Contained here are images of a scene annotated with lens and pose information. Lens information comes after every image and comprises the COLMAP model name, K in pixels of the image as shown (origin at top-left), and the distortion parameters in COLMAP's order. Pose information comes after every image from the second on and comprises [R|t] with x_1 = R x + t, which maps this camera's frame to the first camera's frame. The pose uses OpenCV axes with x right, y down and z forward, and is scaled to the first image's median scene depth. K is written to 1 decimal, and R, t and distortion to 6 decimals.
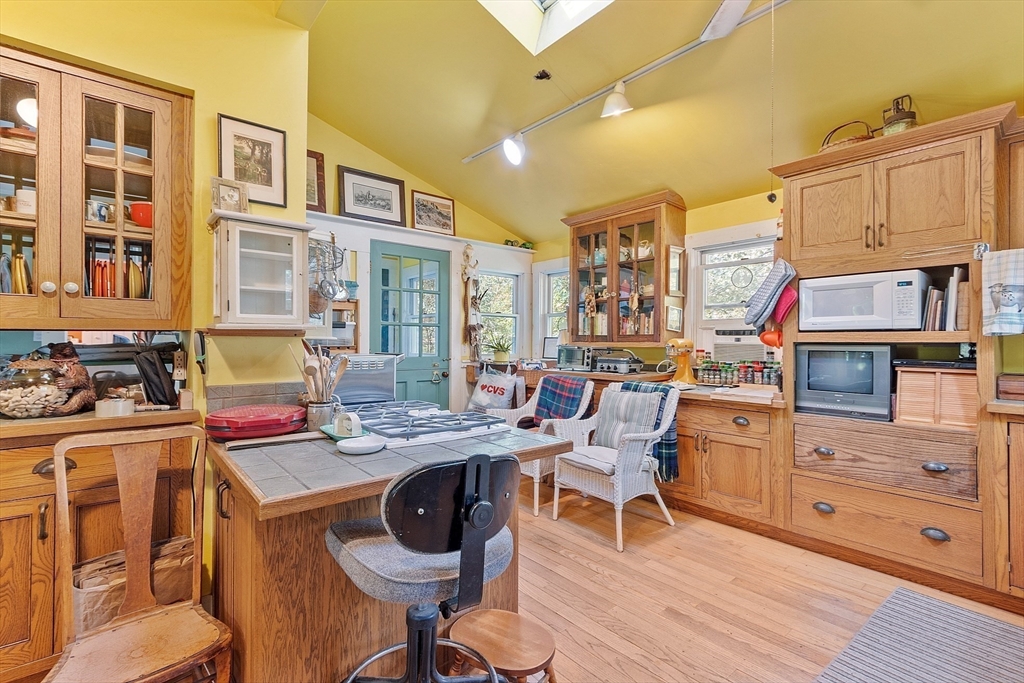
lens RADIAL K [[456.5, 0, 522.6], [0, 456.5, 339.4], [0, 0, 1]] dist [0.001519, 0.000248]
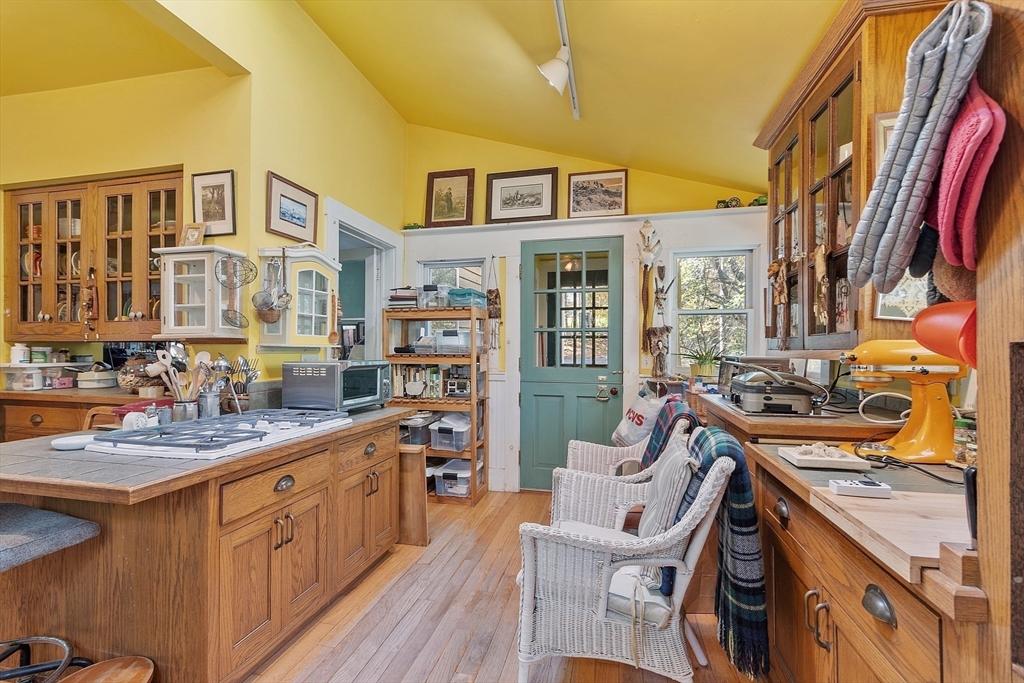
lens RADIAL K [[446.5, 0, 513.1], [0, 446.5, 351.2], [0, 0, 1]] dist [-0.000243, -0.000179]
pose [[0.584537, 0.000975, -0.811367, 0.523944], [0.003182, 0.999989, 0.003494, 0.006480], [0.811361, -0.004624, 0.584527, 0.572142]]
